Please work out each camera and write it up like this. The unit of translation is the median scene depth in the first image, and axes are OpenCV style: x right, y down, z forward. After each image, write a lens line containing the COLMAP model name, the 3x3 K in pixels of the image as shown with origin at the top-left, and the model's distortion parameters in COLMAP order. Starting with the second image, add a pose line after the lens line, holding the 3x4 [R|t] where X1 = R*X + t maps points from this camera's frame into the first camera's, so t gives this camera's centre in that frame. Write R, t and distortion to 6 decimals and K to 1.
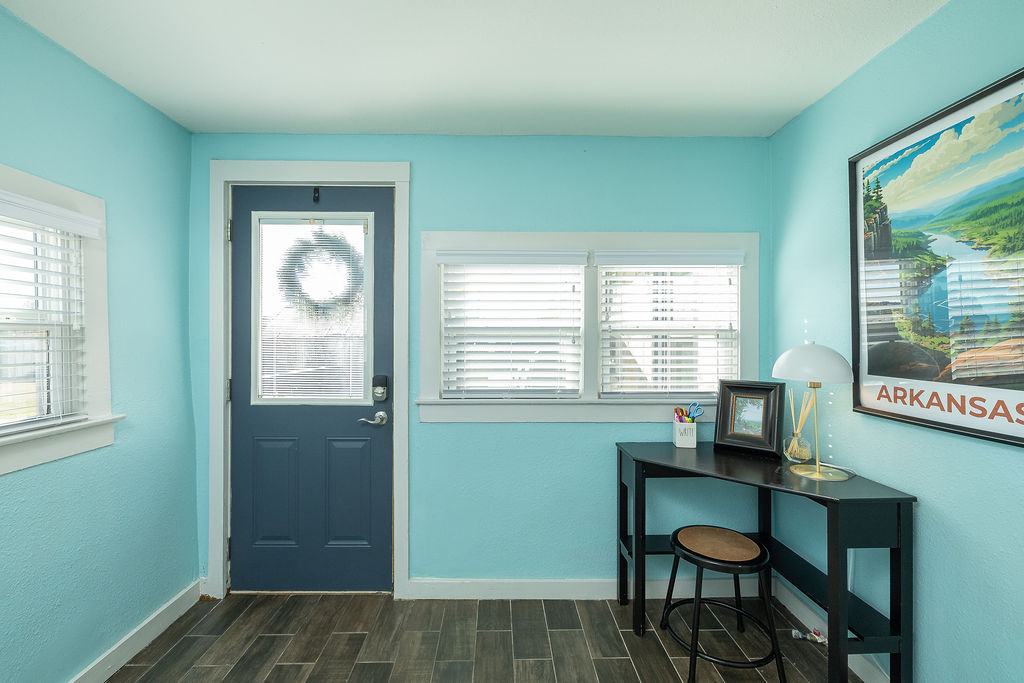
lens RADIAL K [[436.8, 0, 510.9], [0, 436.8, 327.4], [0, 0, 1]] dist [0.000982, -0.000020]
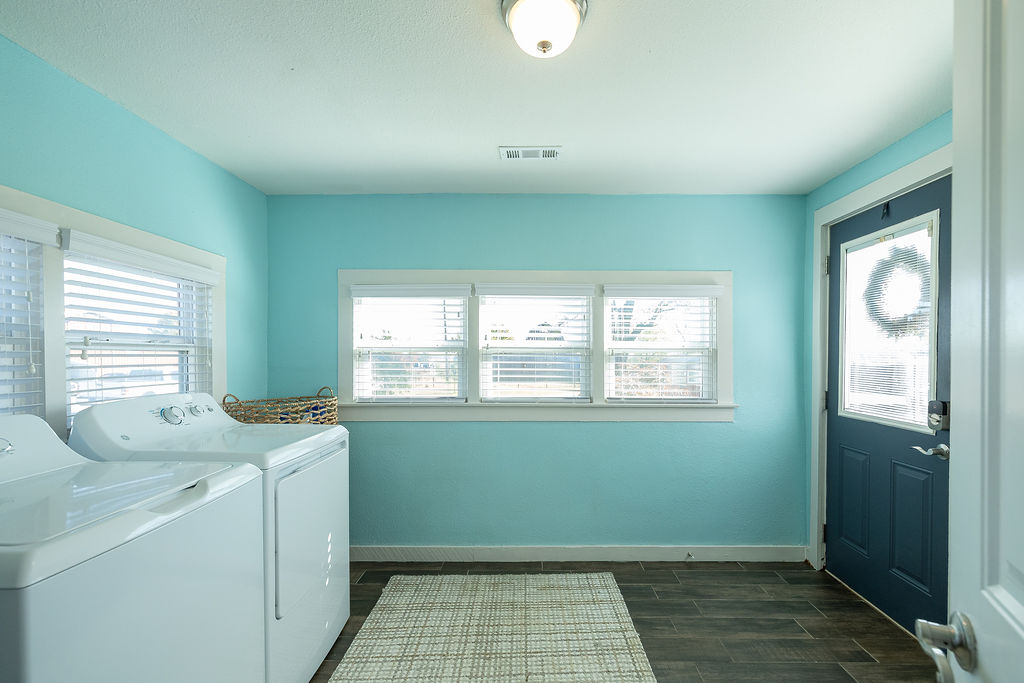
lens RADIAL K [[436.8, 0, 510.9], [0, 436.8, 327.4], [0, 0, 1]] dist [0.000982, -0.000020]
pose [[-0.058398, -0.063746, -0.996256, 0.611764], [0.022872, 0.997612, -0.065174, 0.003612], [0.998031, -0.026593, -0.056801, 0.220077]]
